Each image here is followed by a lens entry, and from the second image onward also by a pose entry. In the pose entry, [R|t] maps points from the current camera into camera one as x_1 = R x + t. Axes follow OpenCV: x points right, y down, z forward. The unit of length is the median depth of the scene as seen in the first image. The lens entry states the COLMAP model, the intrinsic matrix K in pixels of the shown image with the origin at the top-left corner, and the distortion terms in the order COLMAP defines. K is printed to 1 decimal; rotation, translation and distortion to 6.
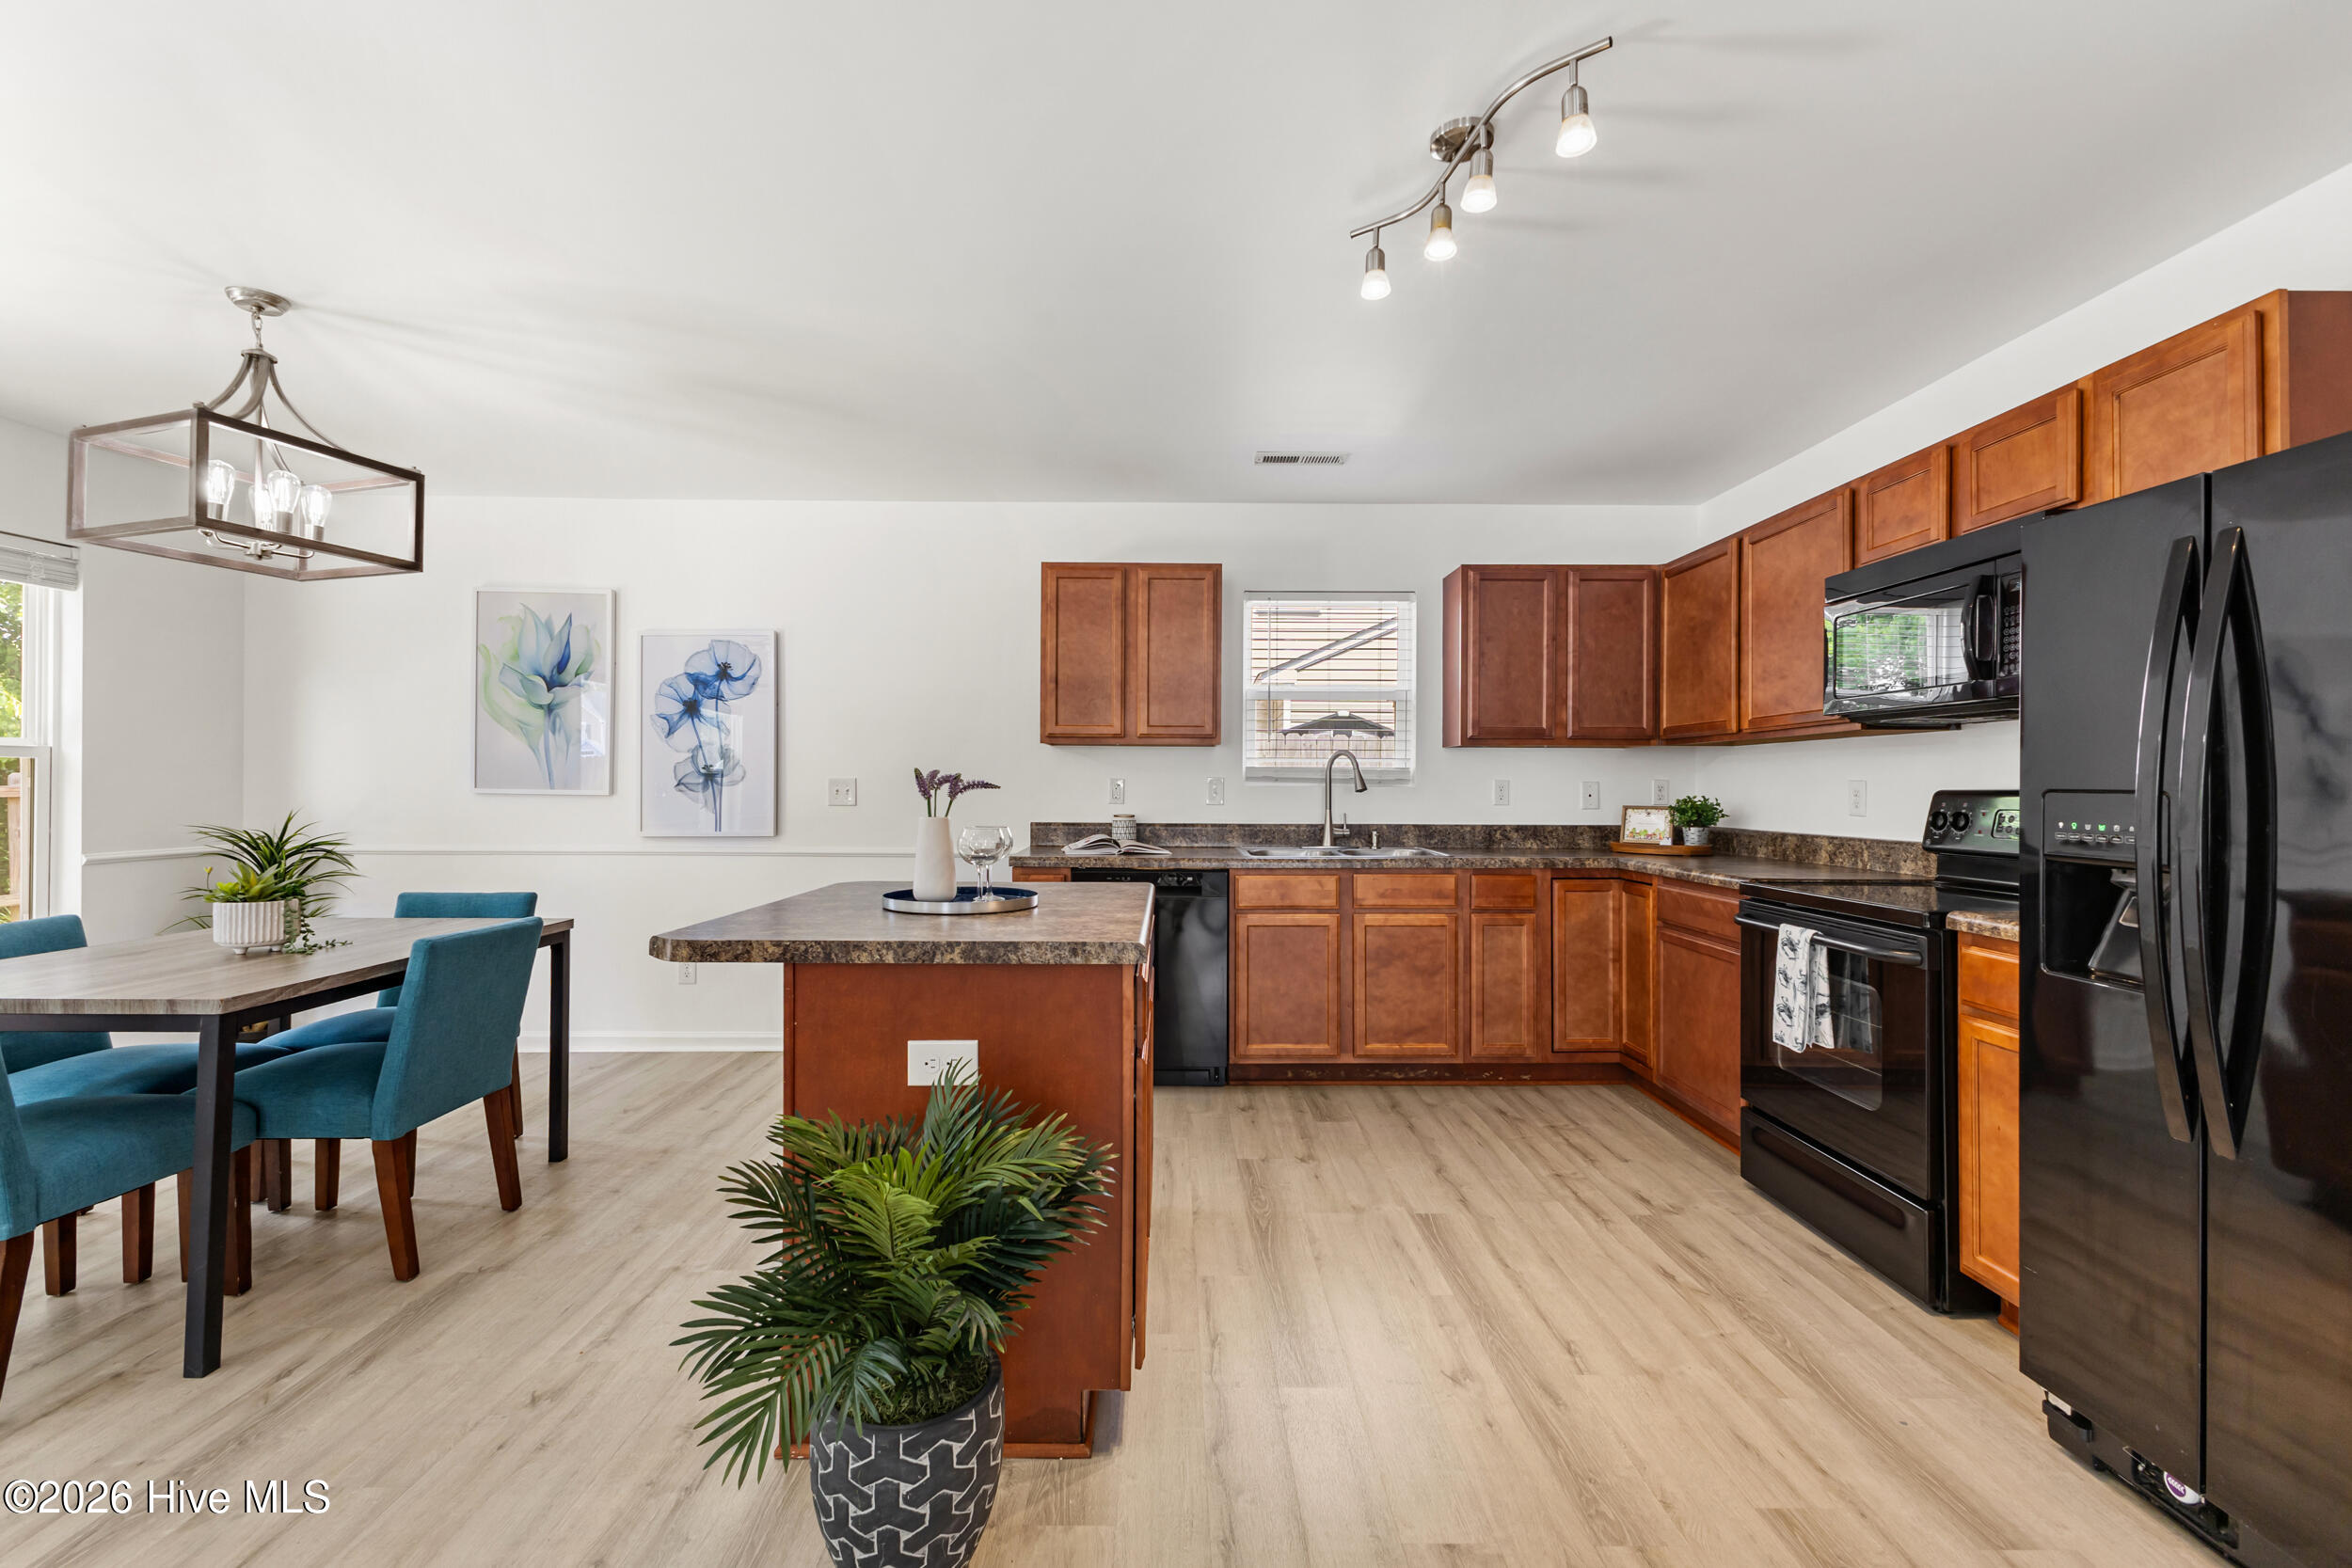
lens RADIAL K [[1011.3, 0, 1176.0], [0, 1011.3, 779.8], [0, 0, 1]] dist [0.008220, -0.000937]
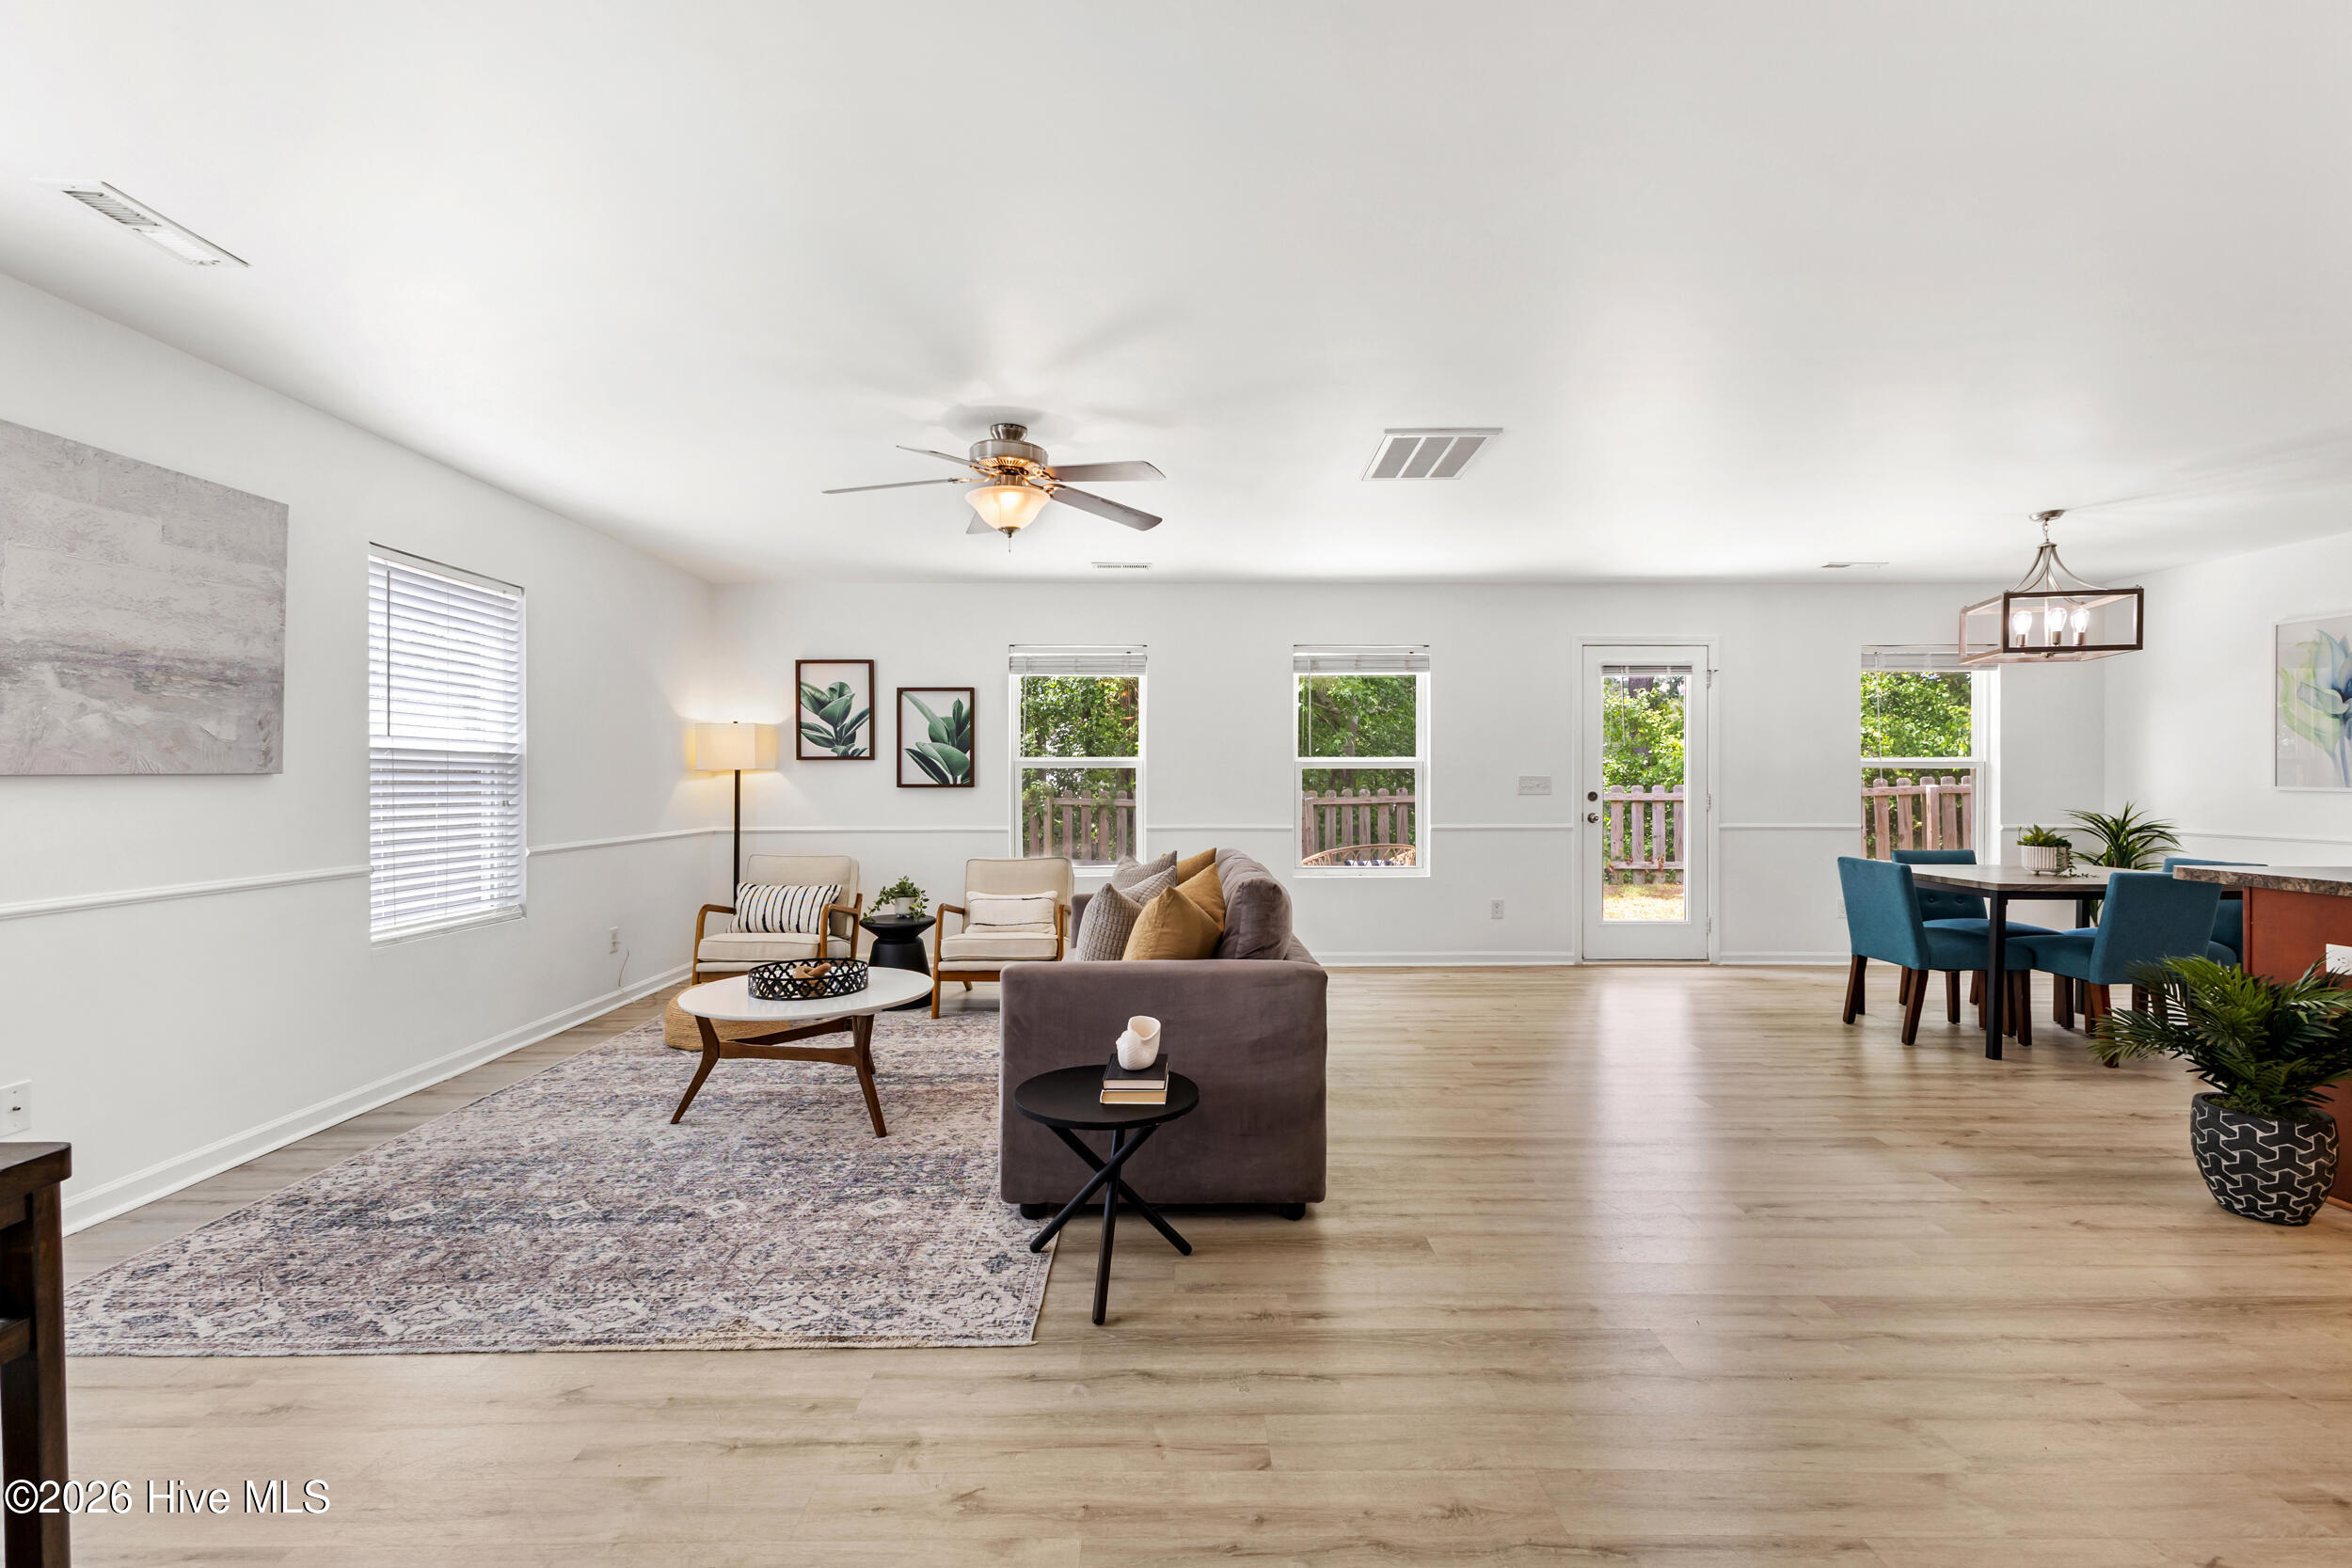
lens RADIAL K [[1011.3, 0, 1176.0], [0, 1011.3, 779.8], [0, 0, 1]] dist [0.008220, -0.000937]
pose [[0.000076, -0.003758, -0.999993, 0.614335], [0.004560, 0.999983, -0.003758, -0.000922], [0.999990, -0.004559, 0.000093, -0.370406]]
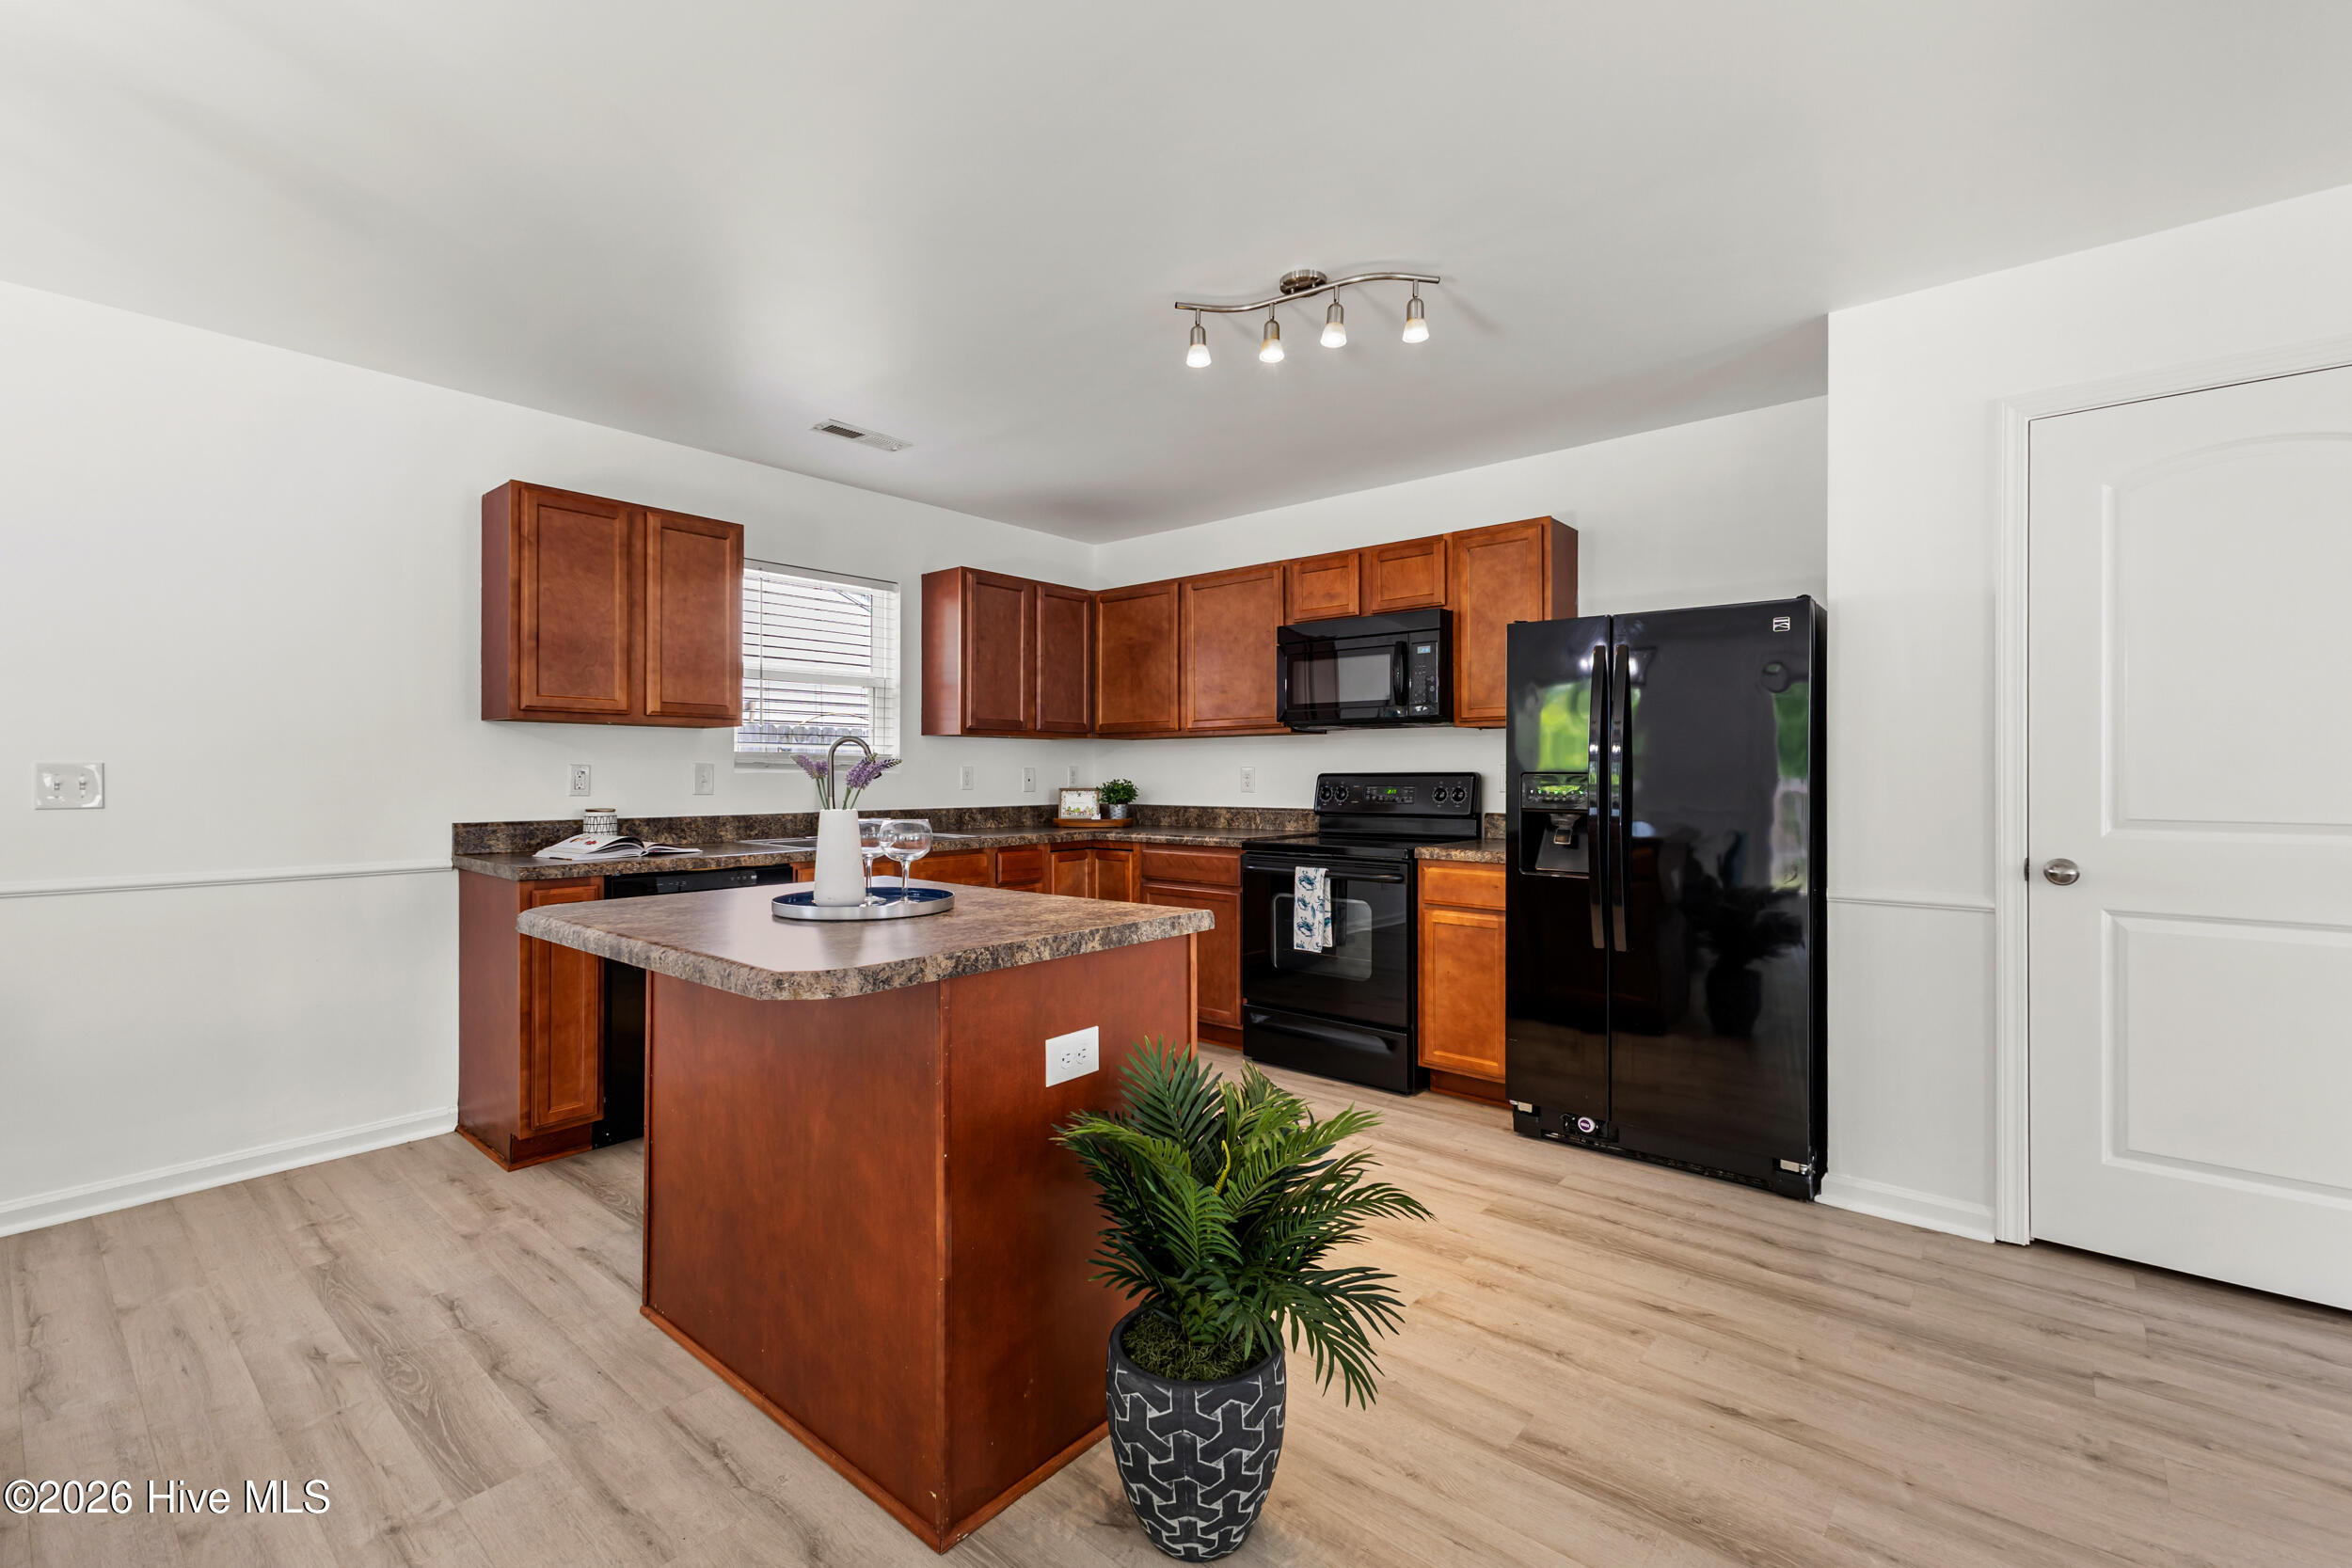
lens RADIAL K [[1016.2, 0, 1179.8], [0, 1016.2, 770.2], [0, 0, 1]] dist [0.007752, -0.000081]
pose [[0.651757, -0.001967, 0.758425, -0.417109], [-0.001195, 0.999993, 0.003621, -0.000174], [-0.758427, -0.003266, 0.651750, 0.128660]]
